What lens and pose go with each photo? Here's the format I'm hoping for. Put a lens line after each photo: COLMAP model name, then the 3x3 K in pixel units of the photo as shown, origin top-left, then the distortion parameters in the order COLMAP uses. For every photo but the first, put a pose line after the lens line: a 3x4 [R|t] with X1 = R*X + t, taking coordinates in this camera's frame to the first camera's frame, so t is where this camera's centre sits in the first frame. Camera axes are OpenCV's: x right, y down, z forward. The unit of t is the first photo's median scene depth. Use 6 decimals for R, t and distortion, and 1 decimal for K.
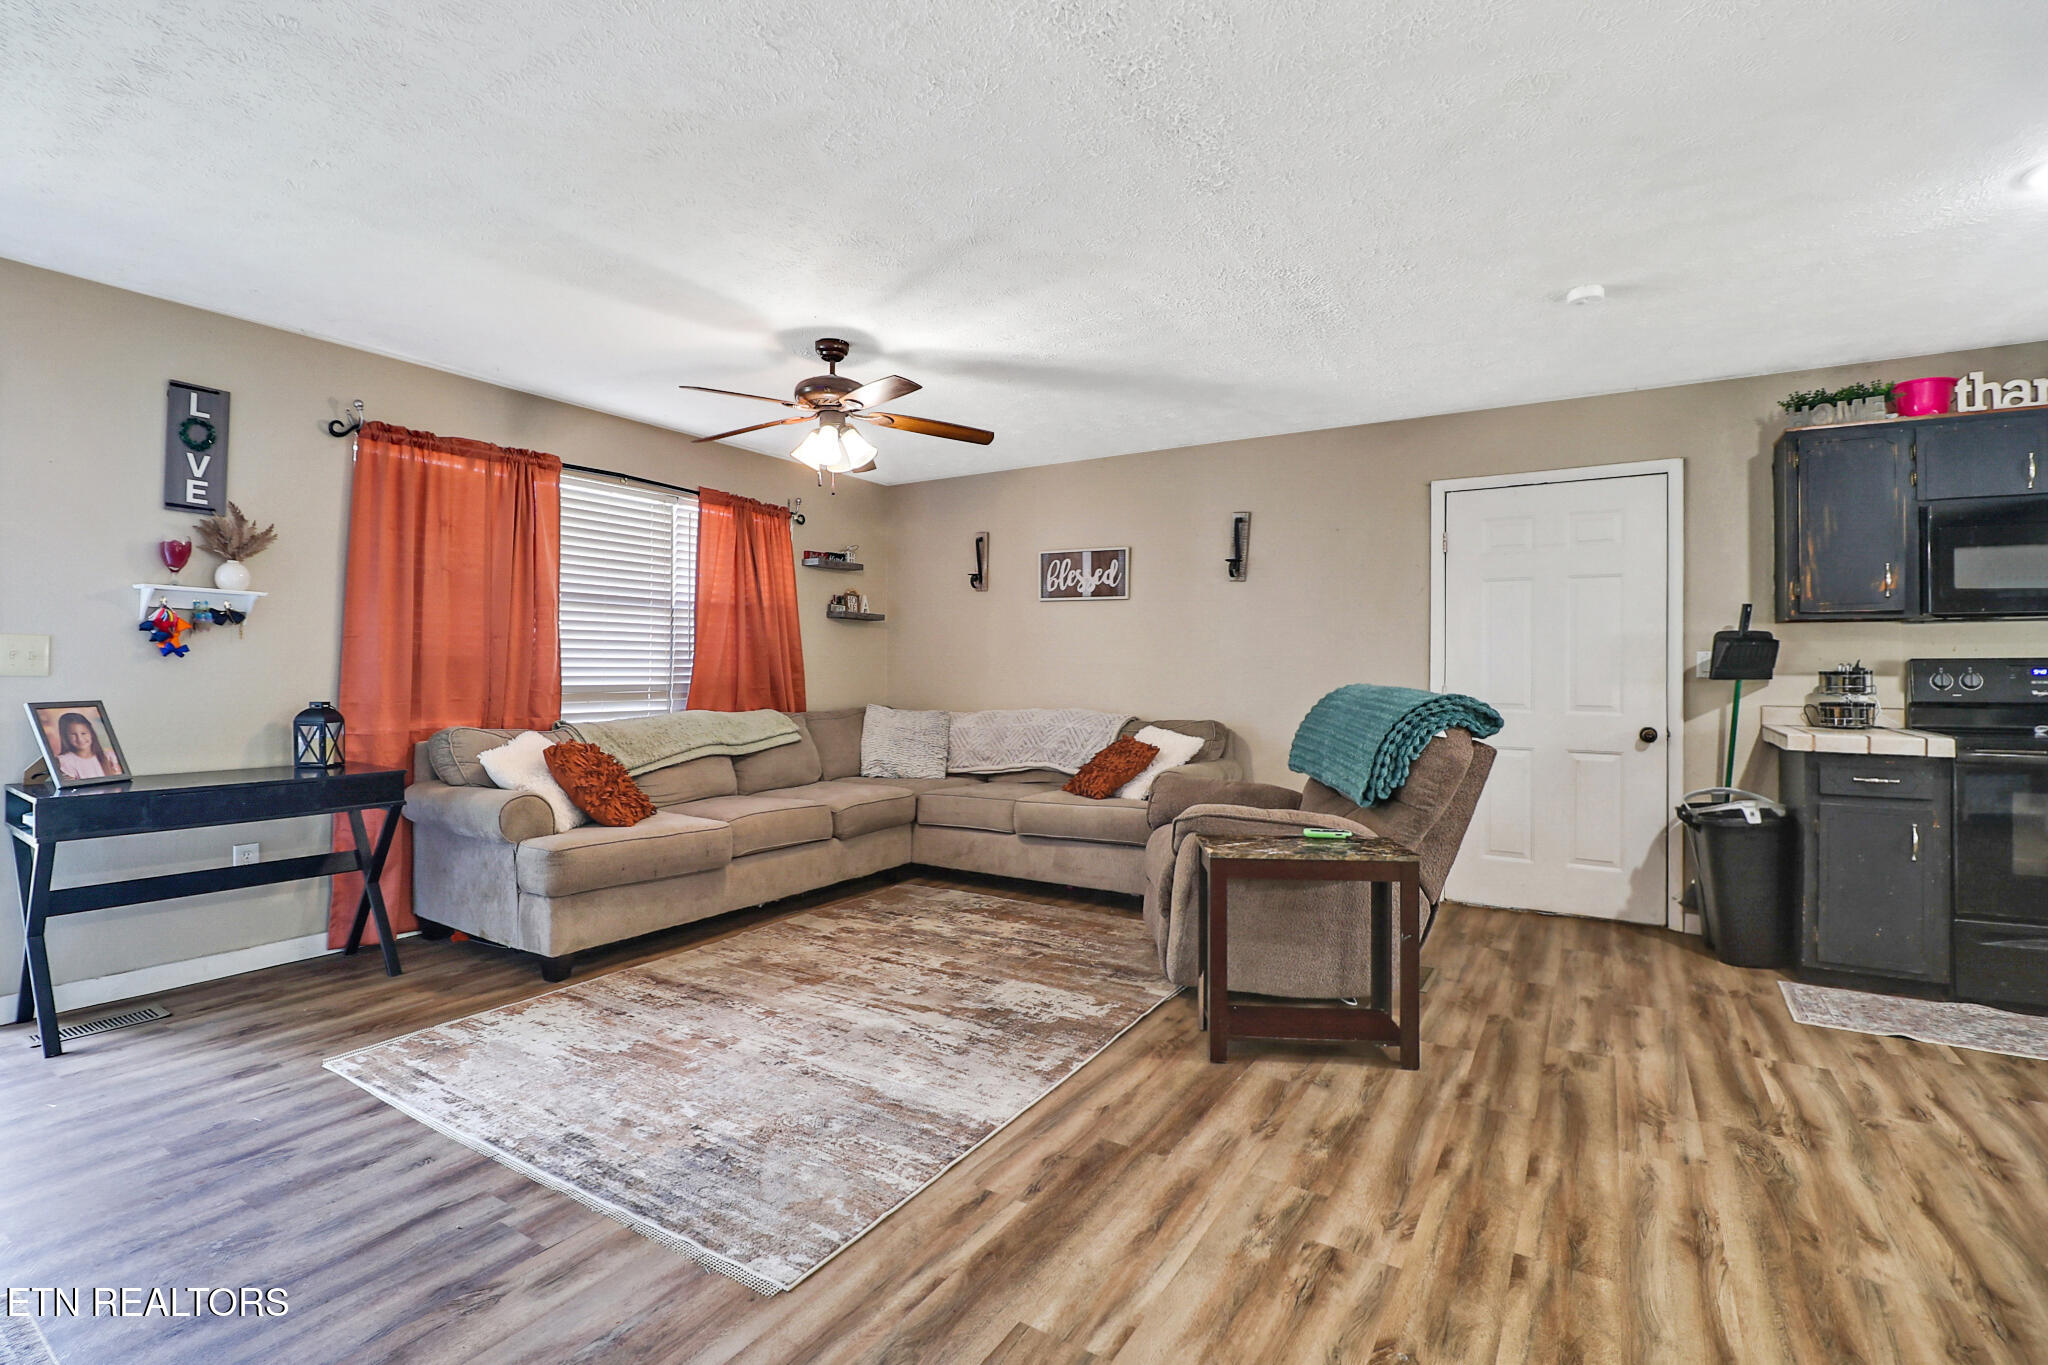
lens RADIAL K [[945.0, 0, 1002.0], [0, 945.0, 664.2], [0, 0, 1]] dist [-0.008743, -0.007361]
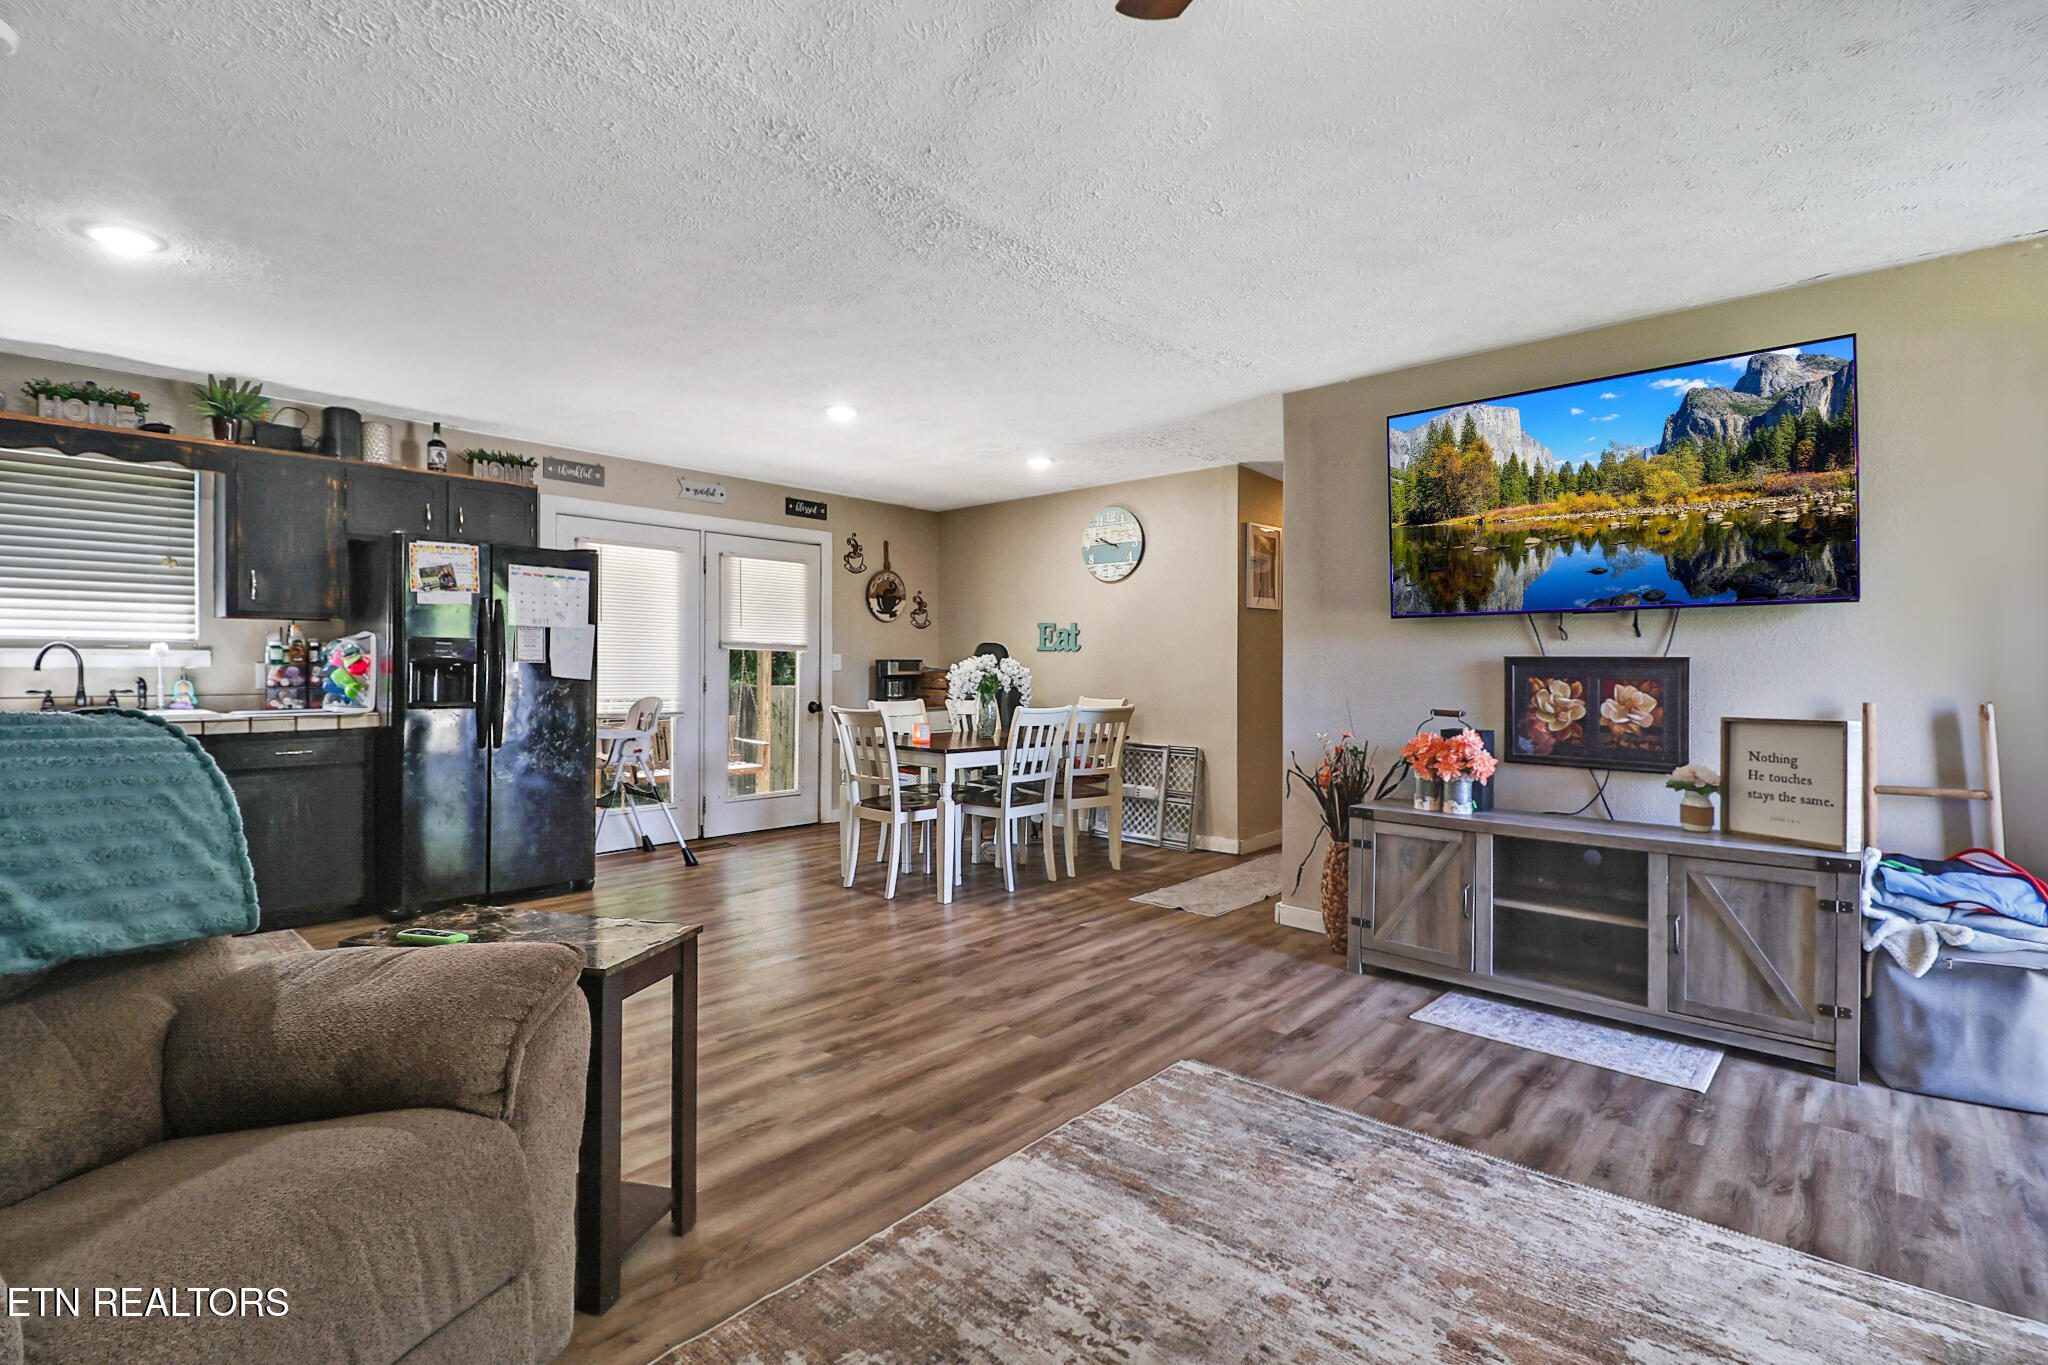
lens RADIAL K [[934.5, 0, 1004.4], [0, 934.5, 676.7], [0, 0, 1]] dist [0.006866, -0.017914]
pose [[-0.985038, -0.009602, 0.172071, -0.147496], [-0.009732, 0.999953, 0.000092, 0.011124], [-0.172064, -0.001584, -0.985085, 1.952066]]
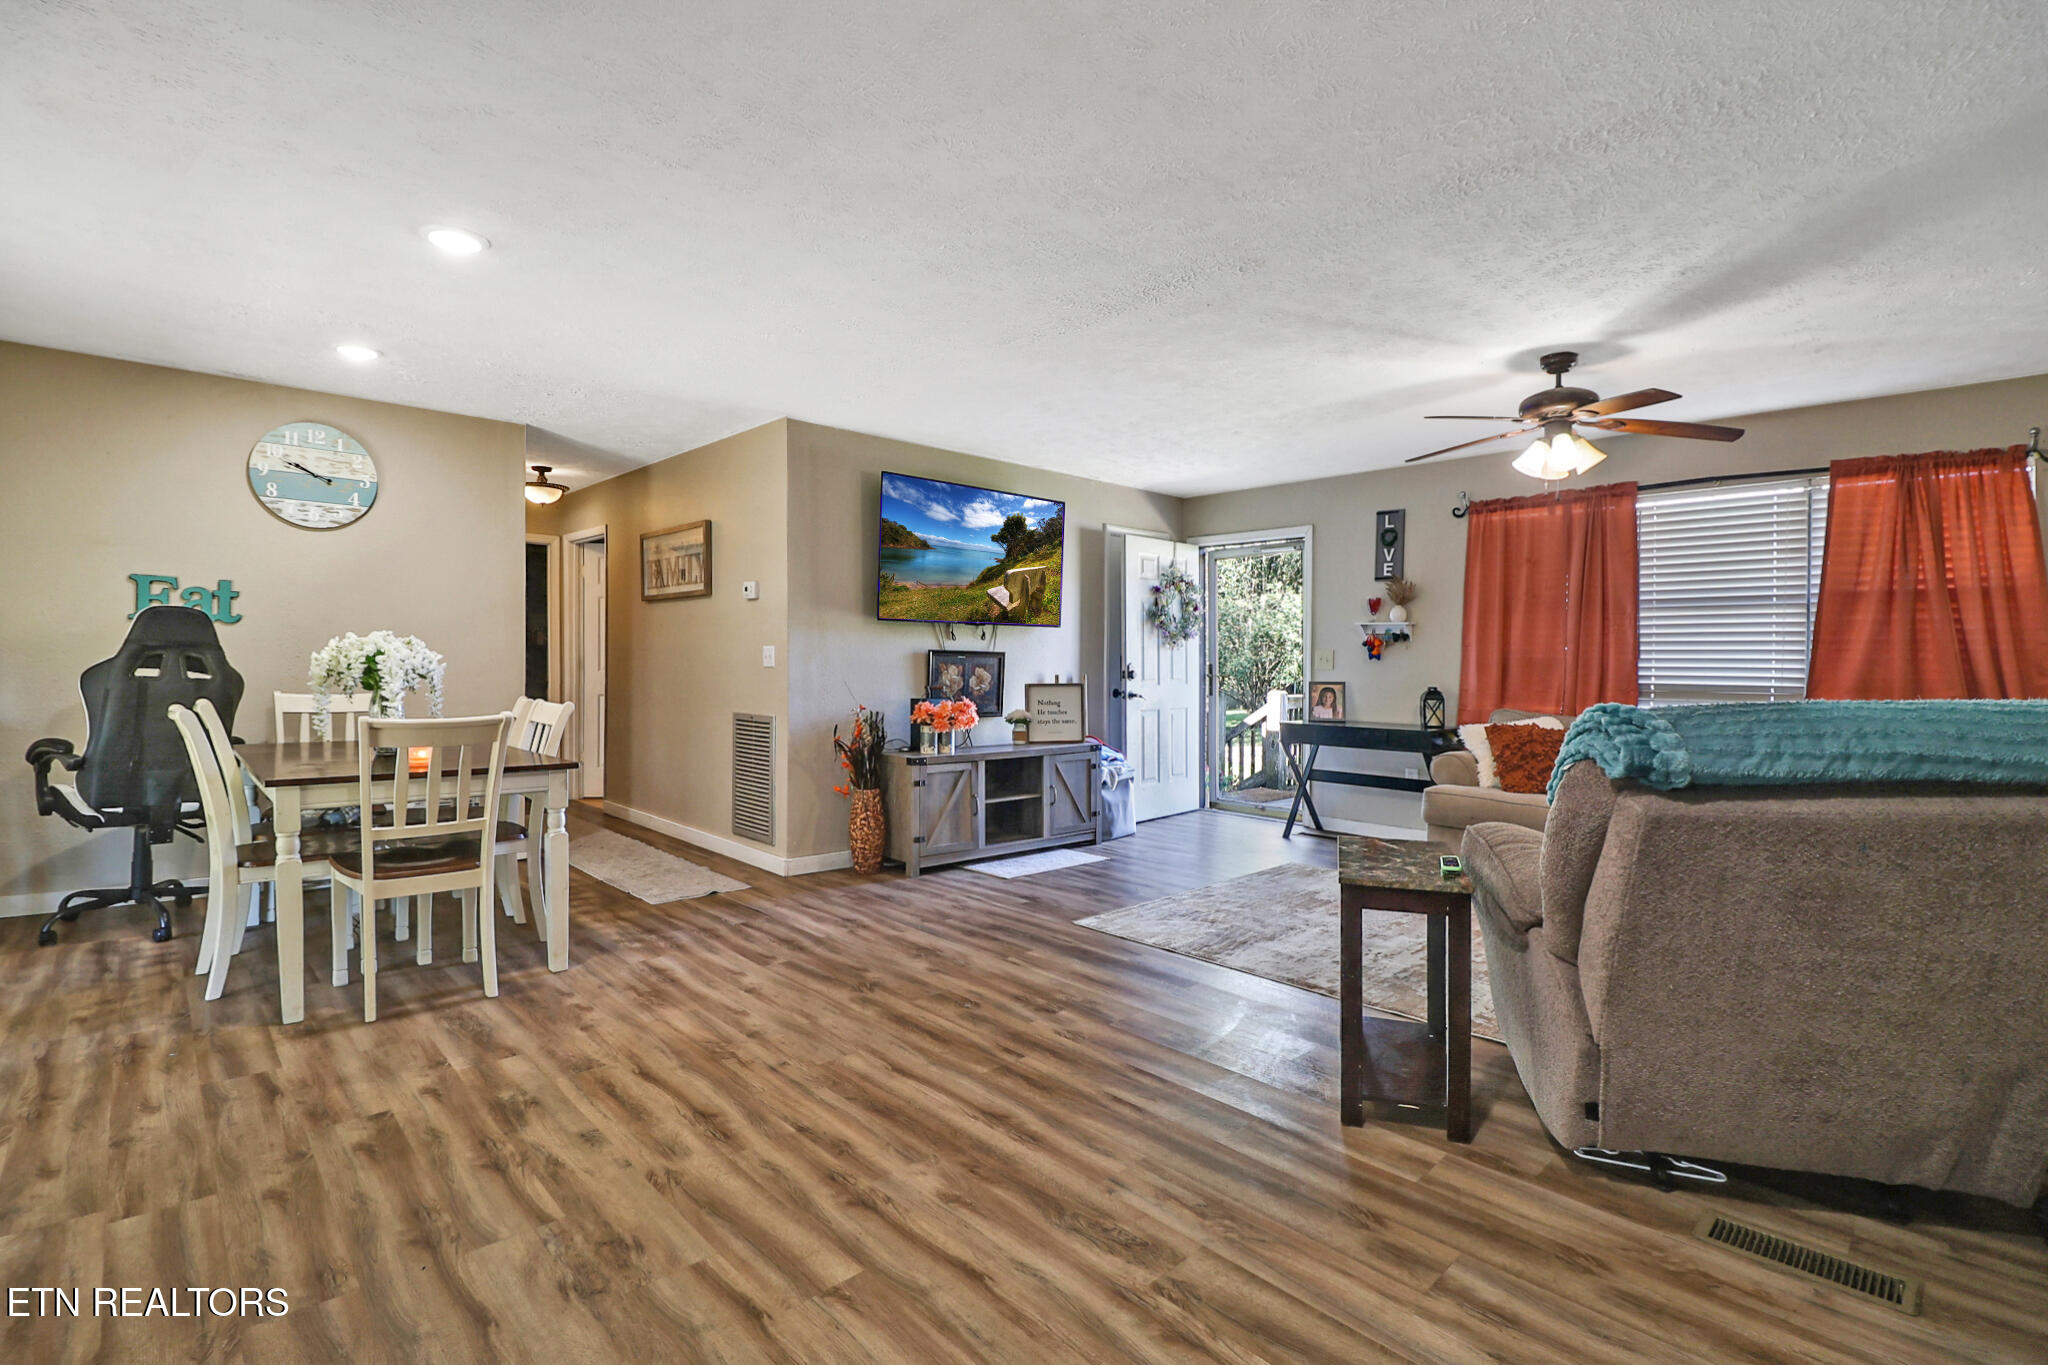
lens RADIAL K [[934.5, 0, 1004.4], [0, 934.5, 676.7], [0, 0, 1]] dist [0.006866, -0.017914]
pose [[-0.251469, 0.009917, -0.967815, 1.569889], [-0.003982, 0.999928, 0.011280, 0.010596], [0.967857, 0.006690, -0.251411, 1.058660]]
